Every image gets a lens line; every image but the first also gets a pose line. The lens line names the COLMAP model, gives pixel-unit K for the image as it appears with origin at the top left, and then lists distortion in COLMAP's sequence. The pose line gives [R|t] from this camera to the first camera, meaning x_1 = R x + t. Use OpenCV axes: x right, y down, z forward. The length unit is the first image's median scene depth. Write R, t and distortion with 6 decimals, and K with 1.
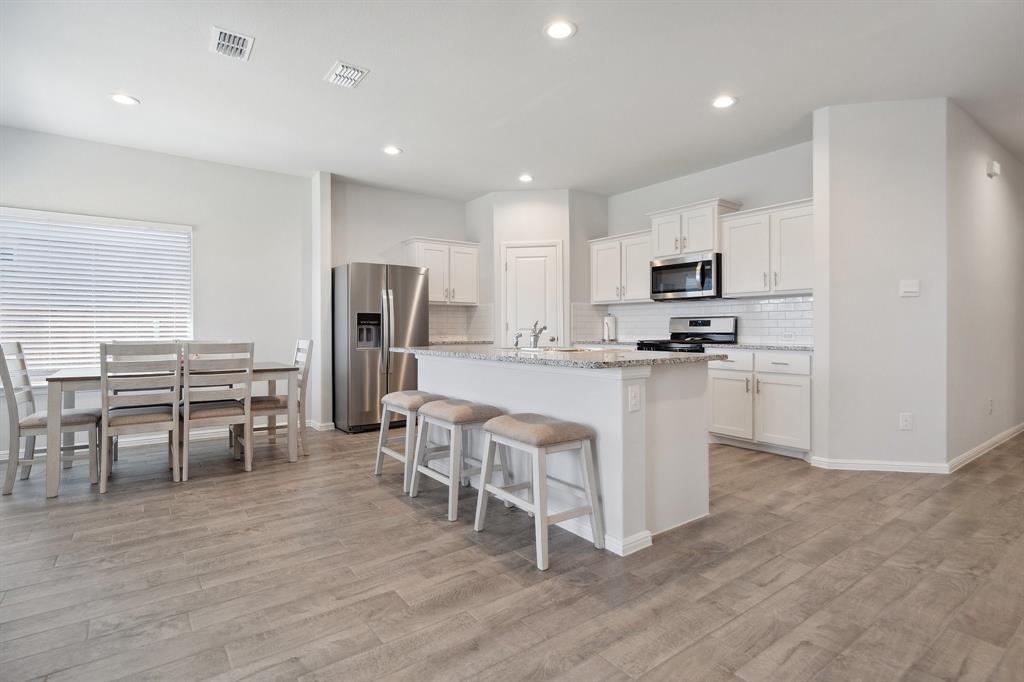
lens RADIAL K [[505.2, 0, 509.5], [0, 505.2, 330.7], [0, 0, 1]] dist [0.001333, 0.000318]
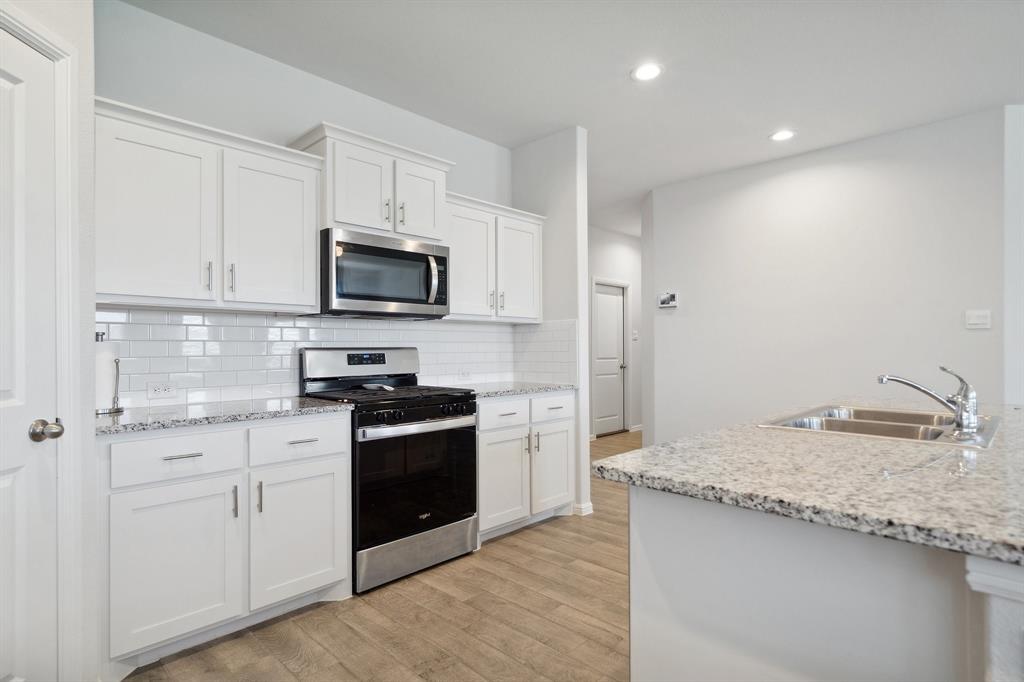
lens RADIAL K [[530.0, 0, 501.2], [0, 530.0, 343.0], [0, 0, 1]] dist [0.002406, 0.000373]
pose [[-0.154483, 0.014445, 0.987890, -0.249880], [0.010515, 0.999861, -0.012976, -0.025122], [-0.987940, 0.008383, -0.154613, 1.017841]]
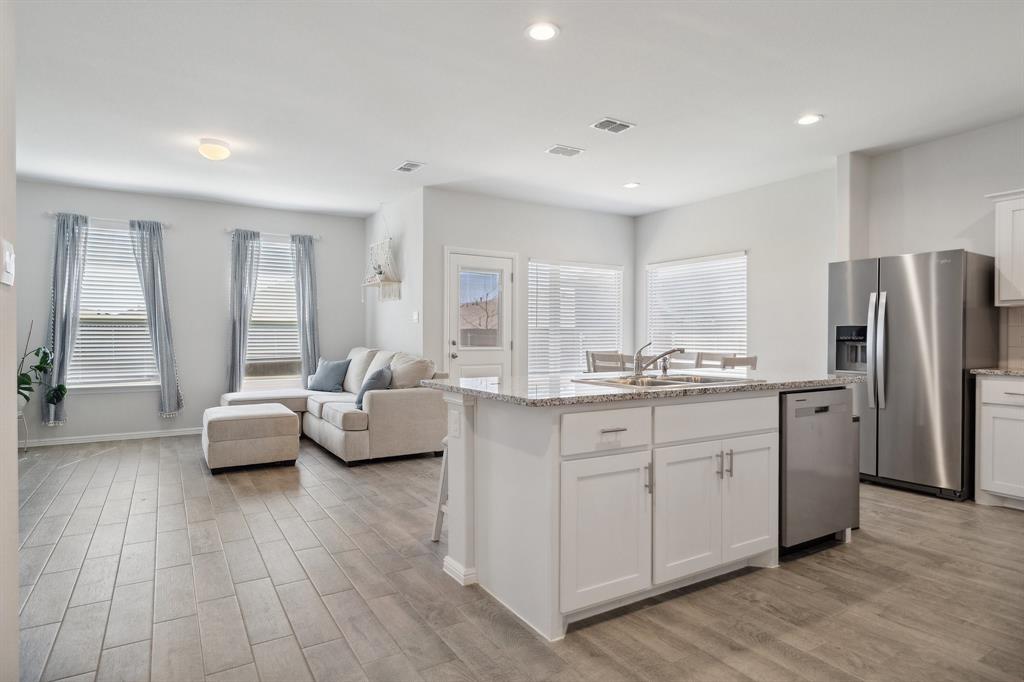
lens RADIAL K [[567.8, 0, 512.0], [0, 567.8, 341.0], [0, 0, 1]] dist [0.002595, 0.000217]
pose [[-0.083379, 0.011038, -0.996457, 0.660734], [-0.004457, 0.999925, 0.011449, -0.019985], [0.996508, 0.005396, -0.083323, 0.591190]]
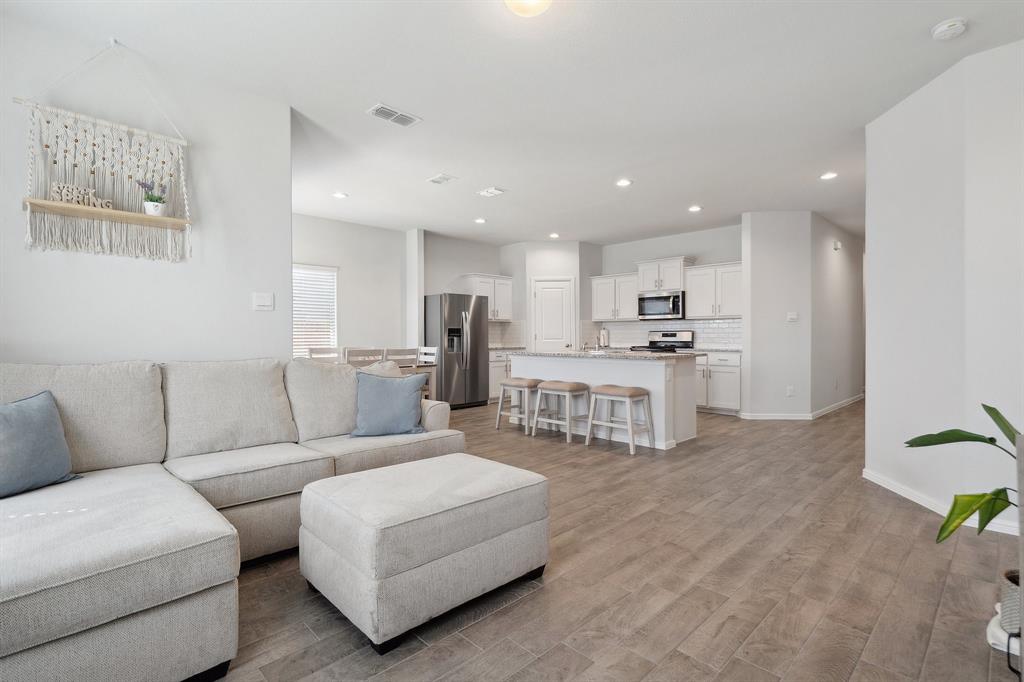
lens RADIAL K [[483.5, 0, 512.0], [0, 483.5, 341.0], [0, 0, 1]] dist [-0.001939, -0.000040]
pose [[0.990611, -0.001737, 0.136699, -0.321801], [0.000827, 0.999977, 0.006711, -0.007567], [-0.136707, -0.006535, 0.990590, -0.421865]]
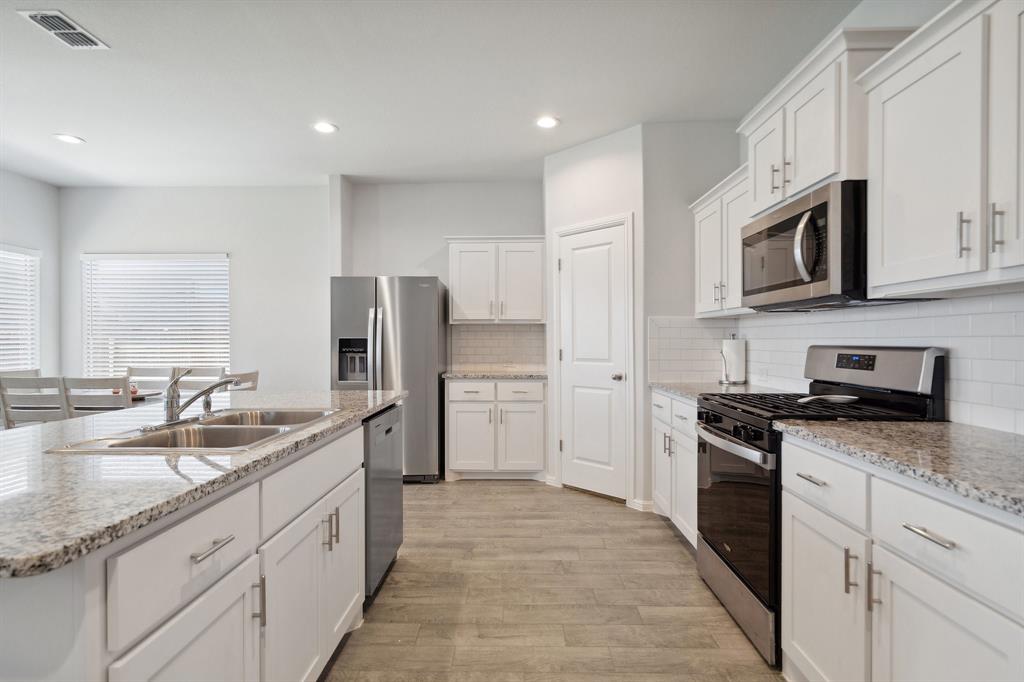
lens RADIAL K [[504.9, 0, 507.5], [0, 504.9, 344.5], [0, 0, 1]] dist [0.000349, -0.000084]
pose [[0.790117, 0.007233, -0.612913, 0.436853], [-0.003852, 0.999969, 0.006835, -0.032825], [0.612943, -0.003040, 0.790121, 0.541630]]
